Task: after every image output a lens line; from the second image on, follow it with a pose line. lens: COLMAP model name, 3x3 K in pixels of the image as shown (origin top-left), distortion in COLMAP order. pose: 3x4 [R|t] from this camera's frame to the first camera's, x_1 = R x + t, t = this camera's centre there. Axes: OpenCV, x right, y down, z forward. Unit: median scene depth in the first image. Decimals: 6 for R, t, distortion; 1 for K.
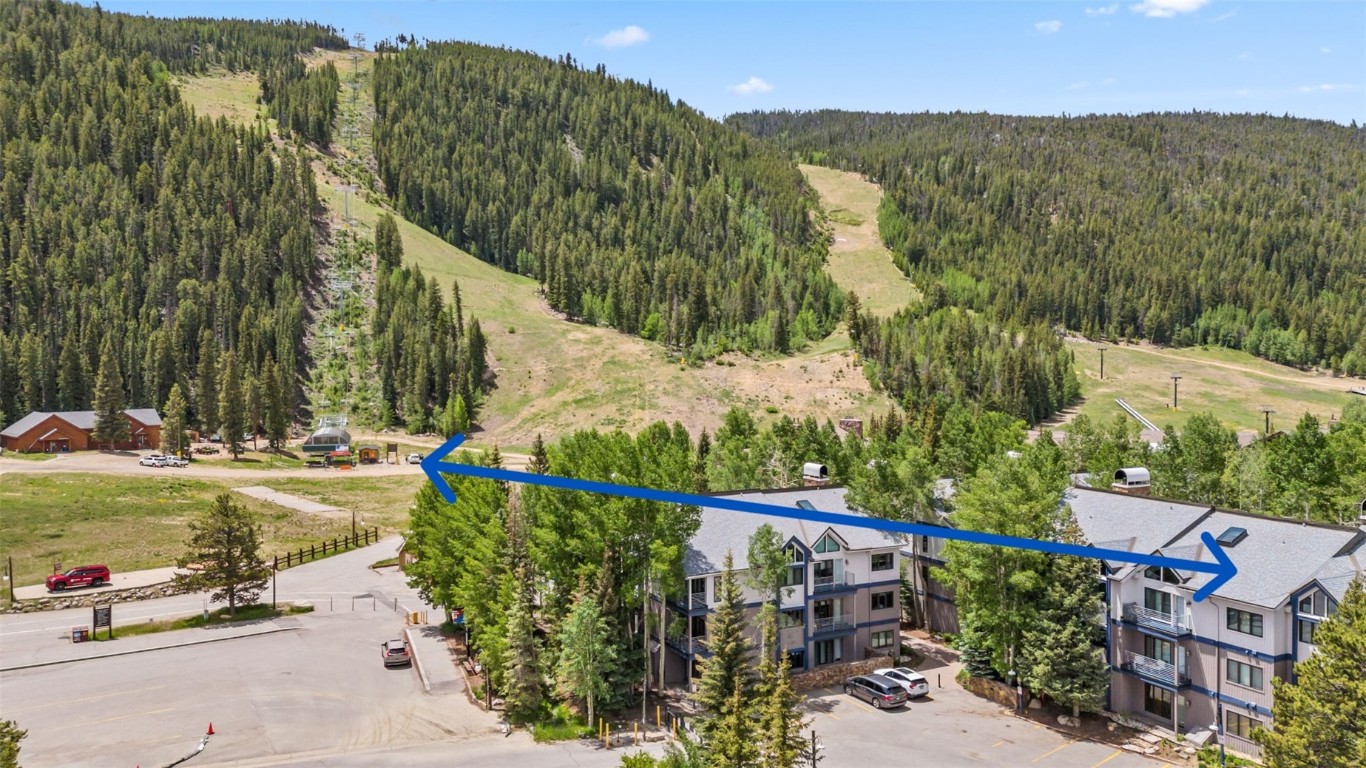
lens RADIAL K [[982.3, 0, 683.0], [0, 982.3, 384.0], [0, 0, 1]] dist [0.063659, -0.049419]
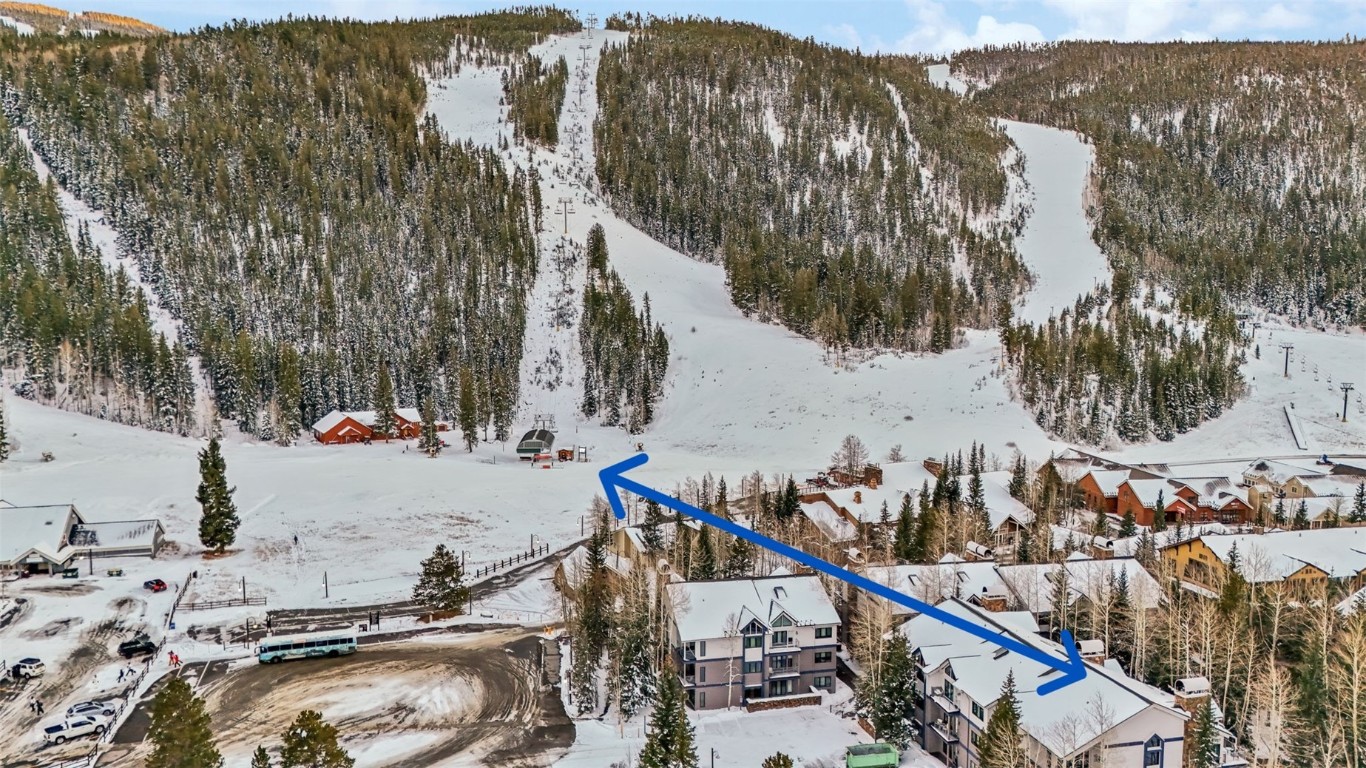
lens RADIAL K [[982.3, 0, 683.0], [0, 982.3, 384.0], [0, 0, 1]] dist [0.063659, -0.049419]
pose [[0.972315, 0.031518, -0.231540, 0.075515], [-0.013672, 0.996838, 0.078281, -0.074117], [0.233275, -0.072948, 0.969671, -0.118930]]
